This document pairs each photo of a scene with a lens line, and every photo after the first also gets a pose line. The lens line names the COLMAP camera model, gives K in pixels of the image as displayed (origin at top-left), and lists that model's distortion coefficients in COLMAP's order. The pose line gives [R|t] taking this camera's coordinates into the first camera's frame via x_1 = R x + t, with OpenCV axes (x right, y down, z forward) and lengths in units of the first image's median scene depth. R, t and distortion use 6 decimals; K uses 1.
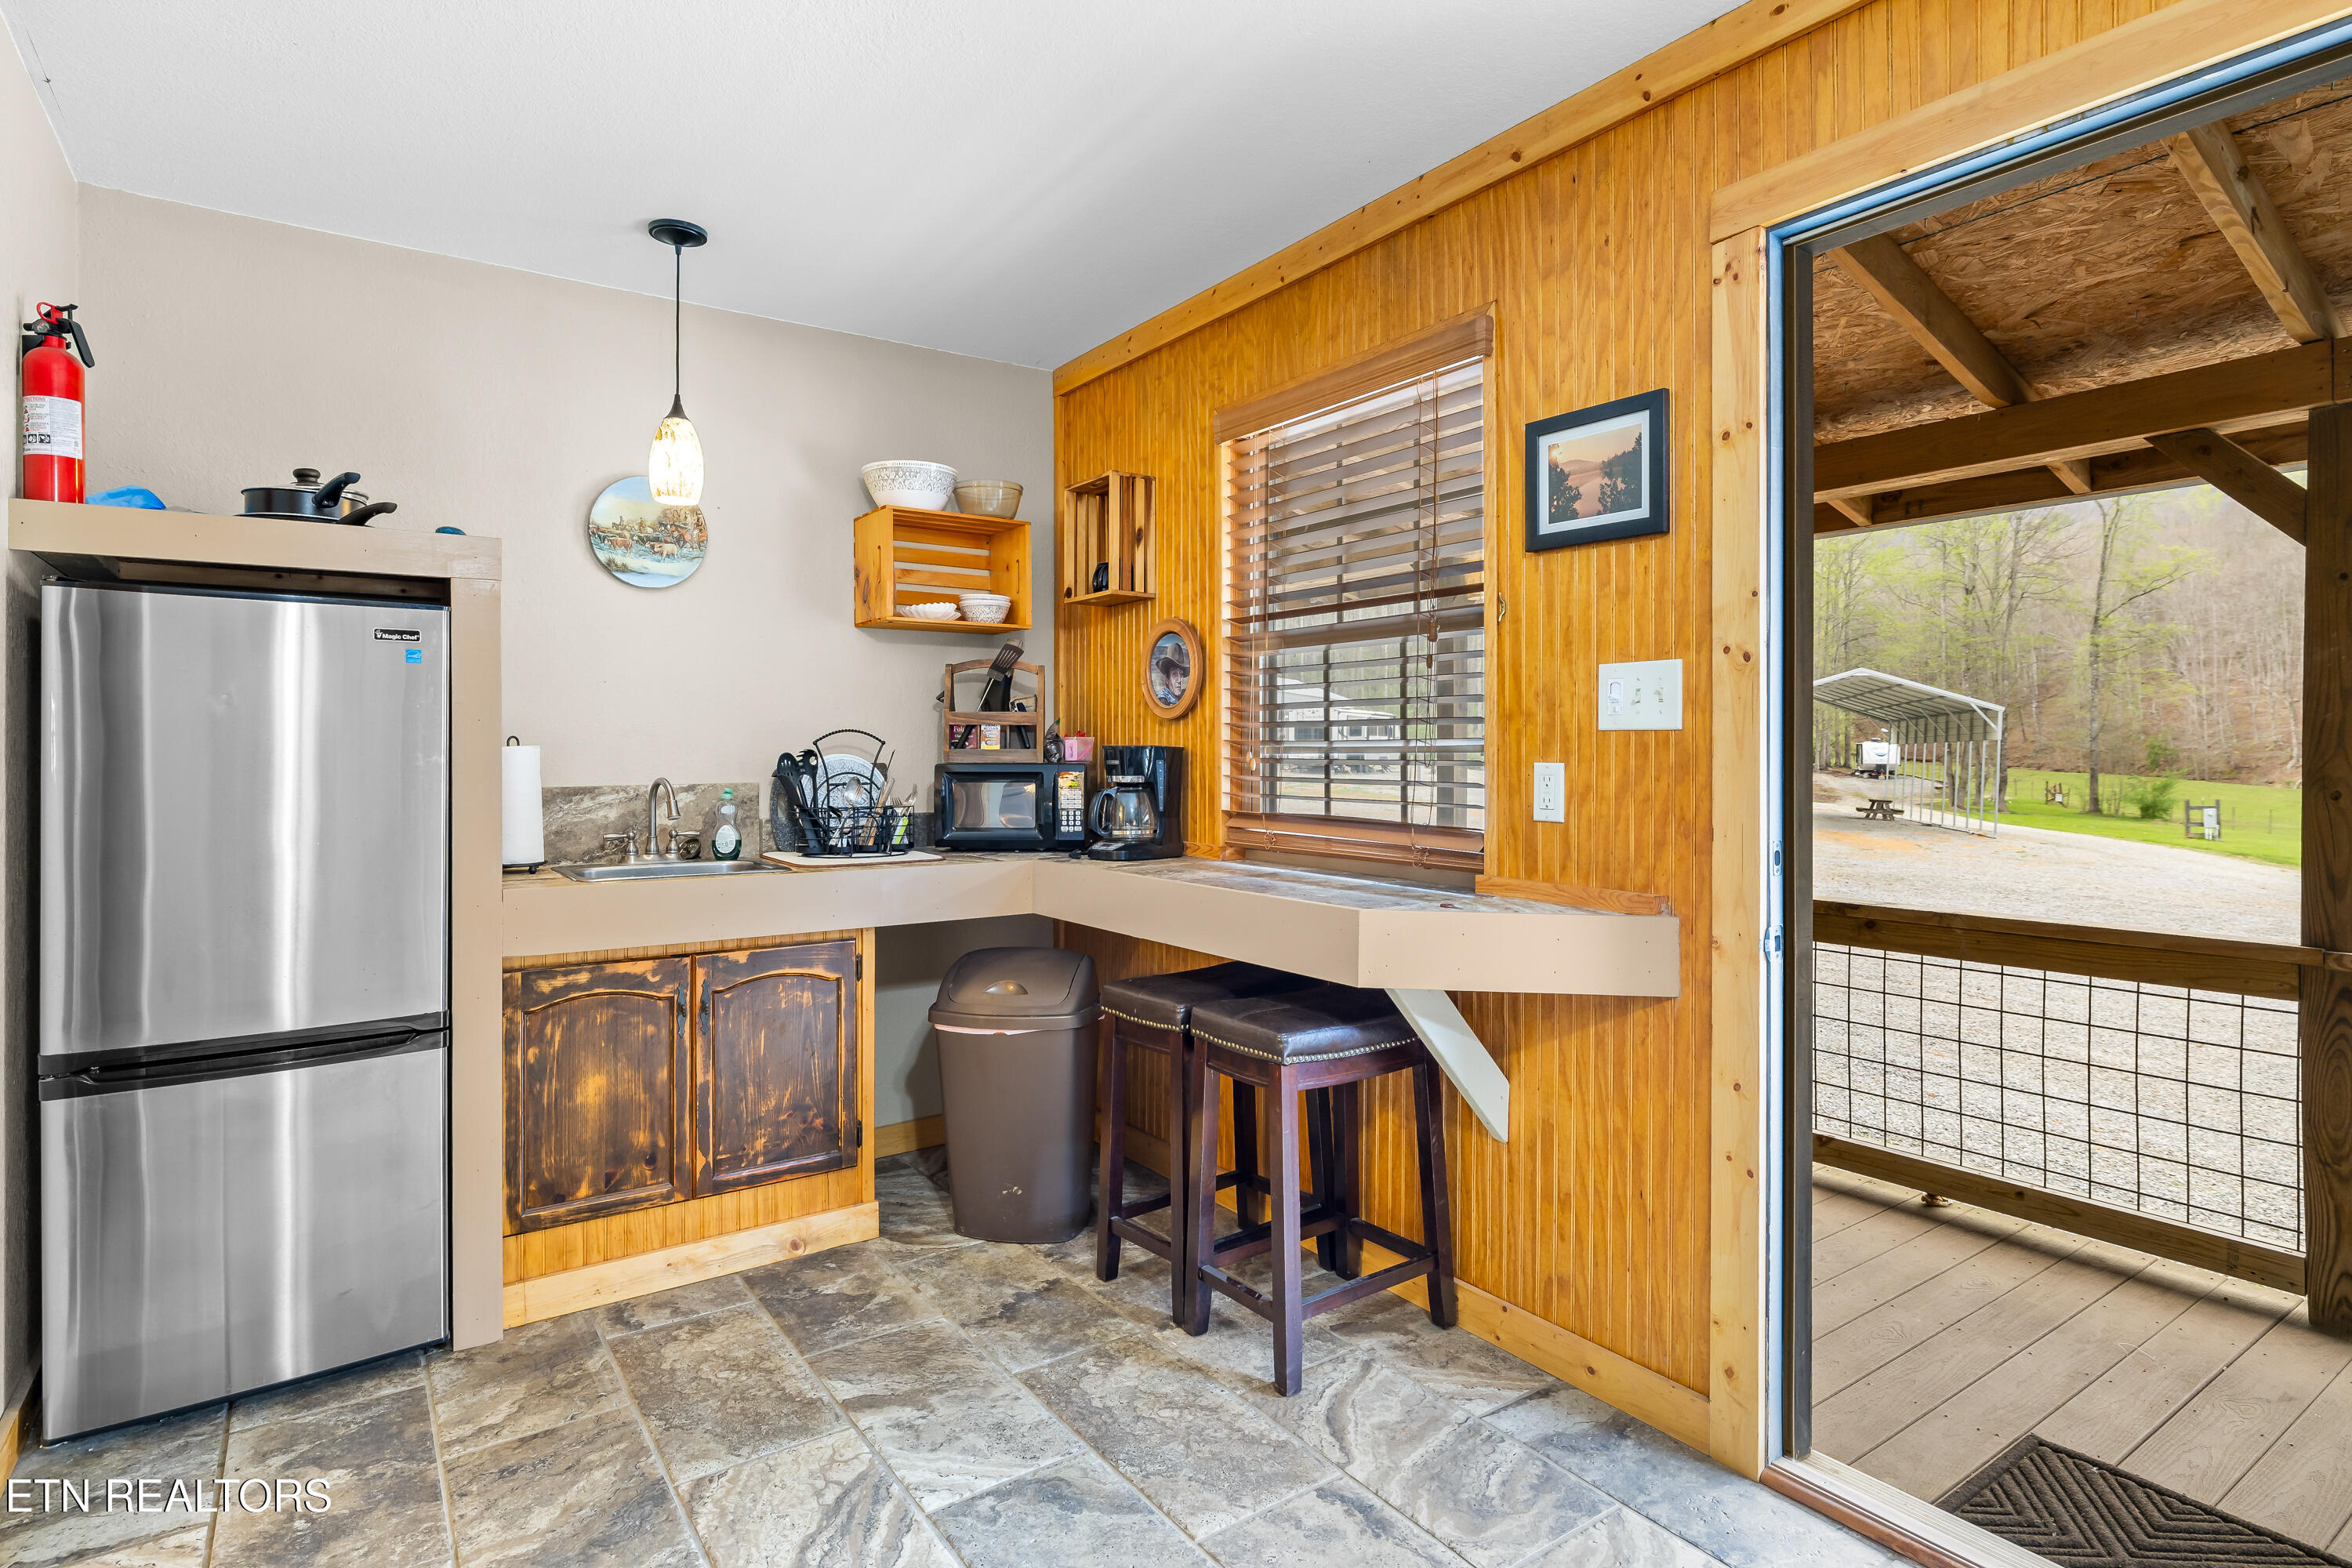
lens RADIAL K [[1211.5, 0, 1158.1], [0, 1211.5, 751.0], [0, 0, 1]] dist [-0.000090, -0.001710]
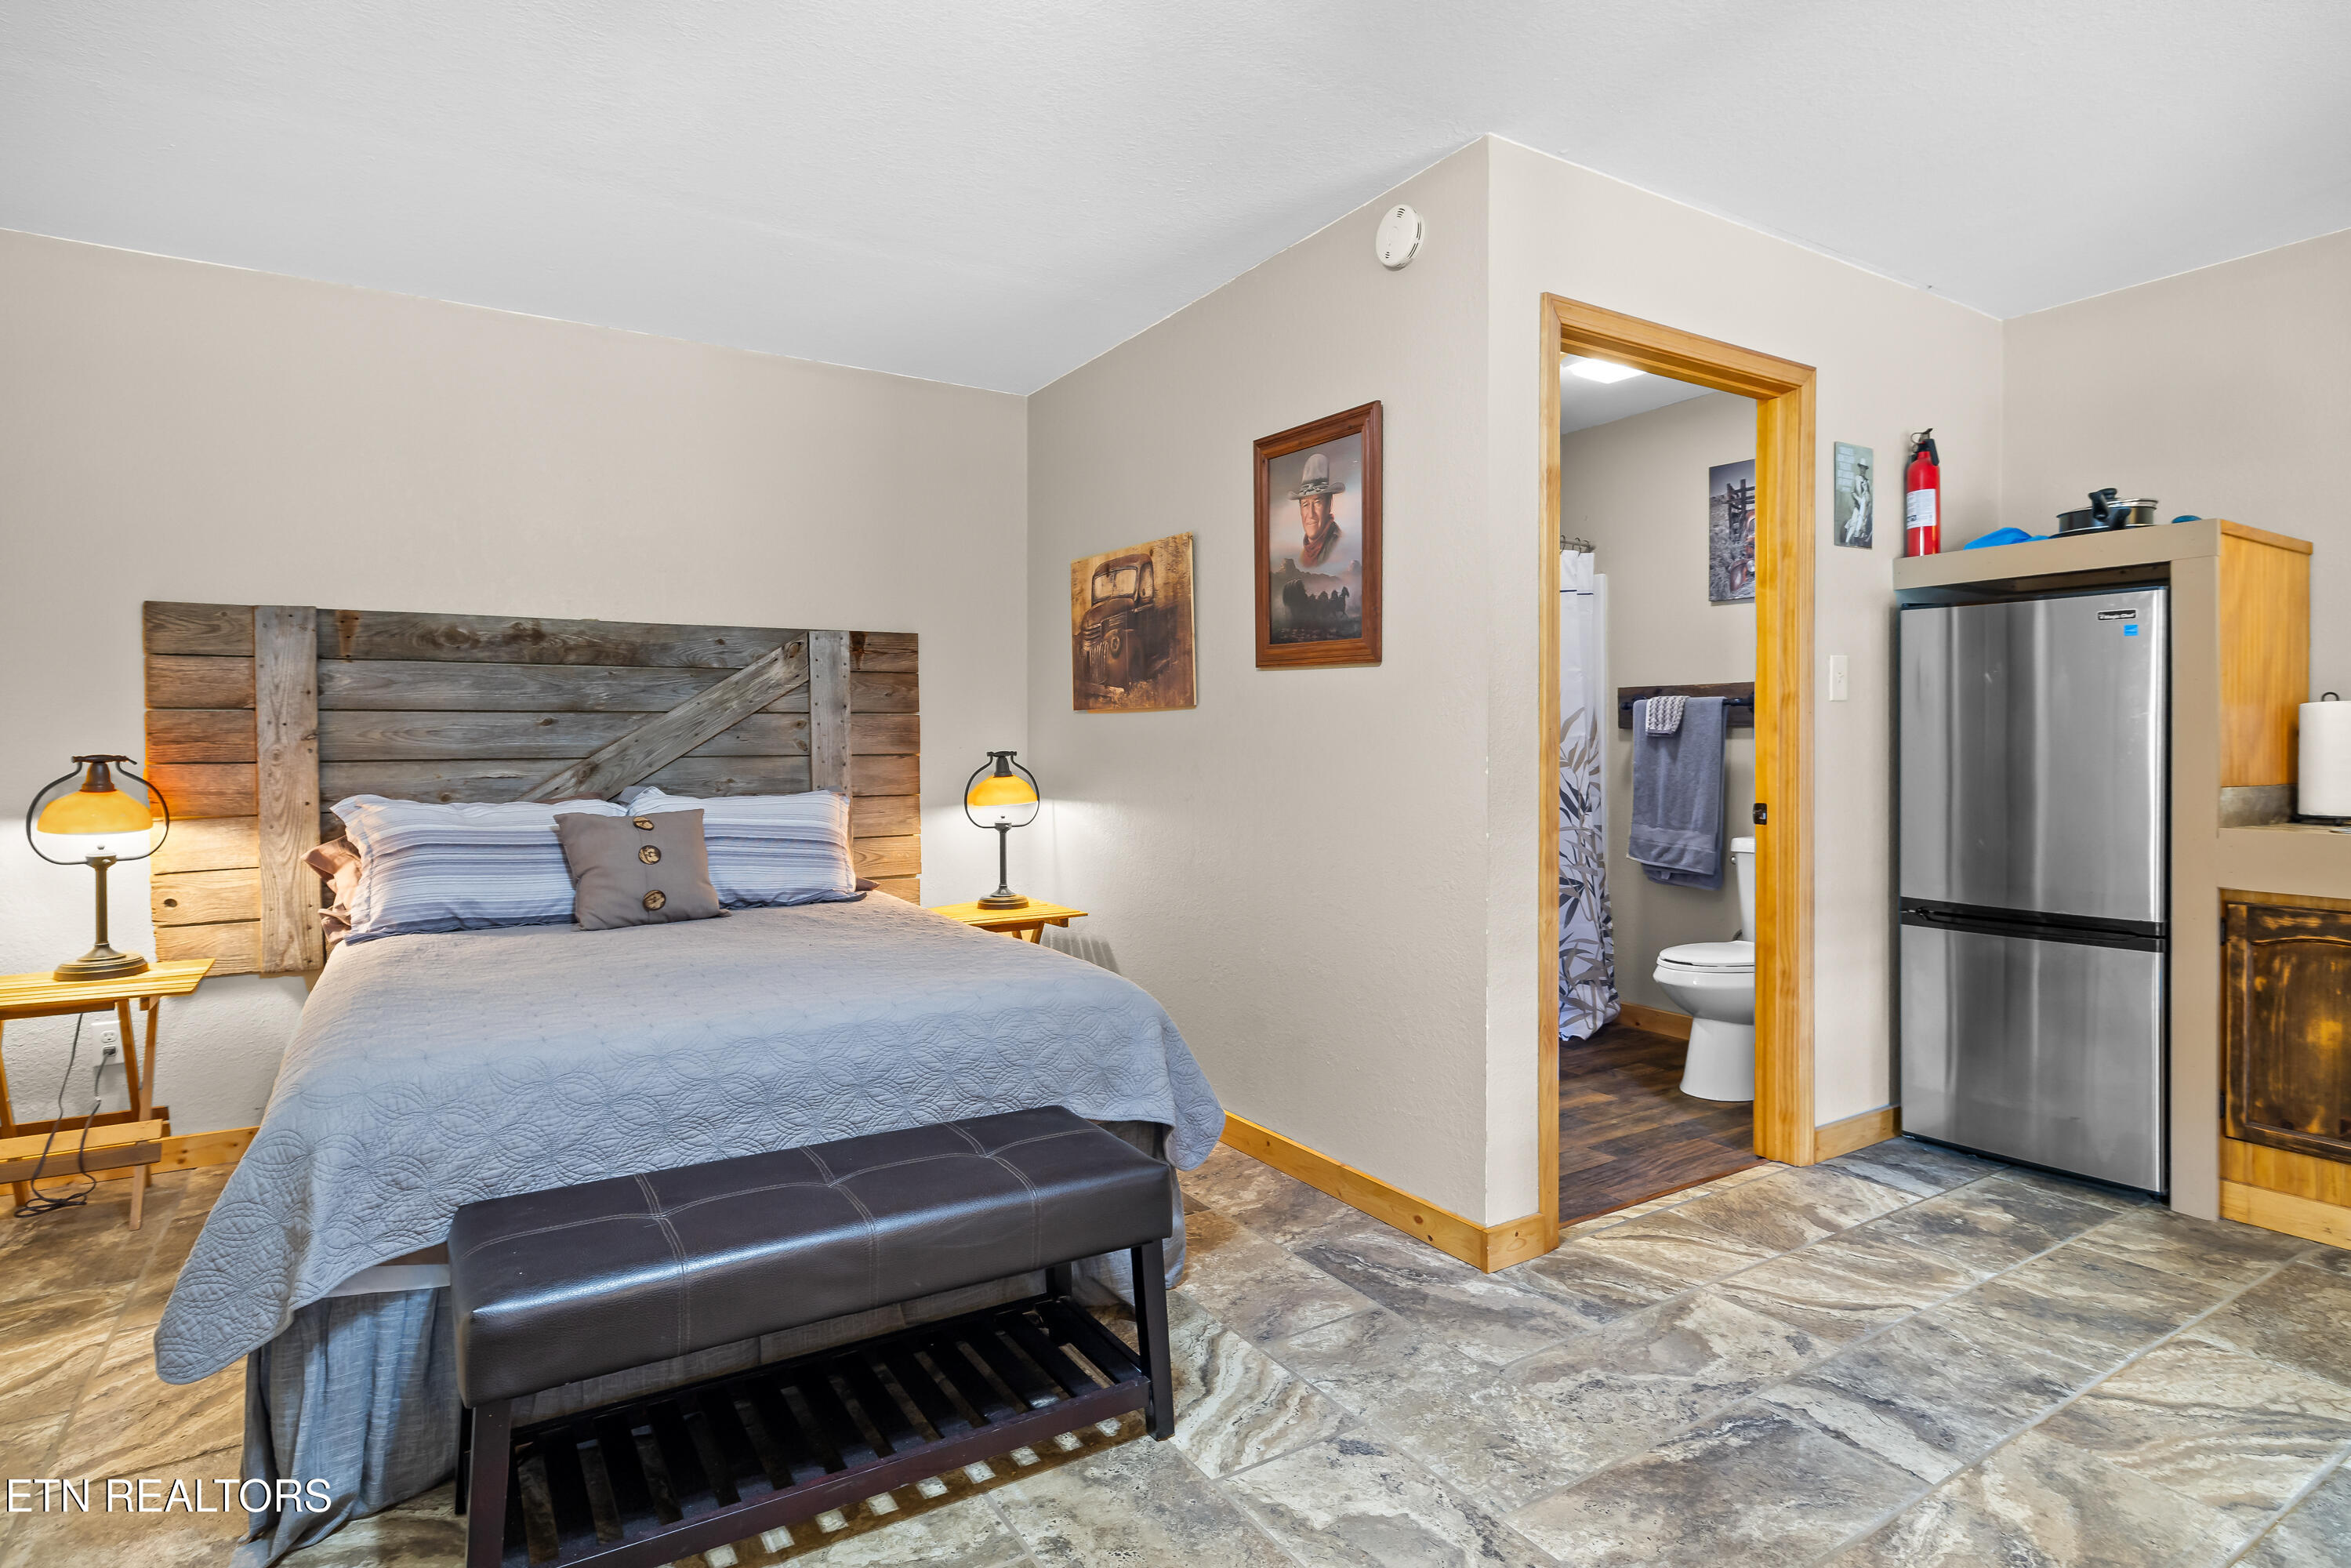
lens RADIAL K [[1211.0, 0, 1174.9], [0, 1211.0, 766.8], [0, 0, 1]] dist [-0.000090, -0.001710]
pose [[-0.047551, 0.027047, -0.998503, 0.648015], [0.003205, 0.999632, 0.026925, 0.023735], [0.998864, -0.001920, -0.047621, 0.076735]]
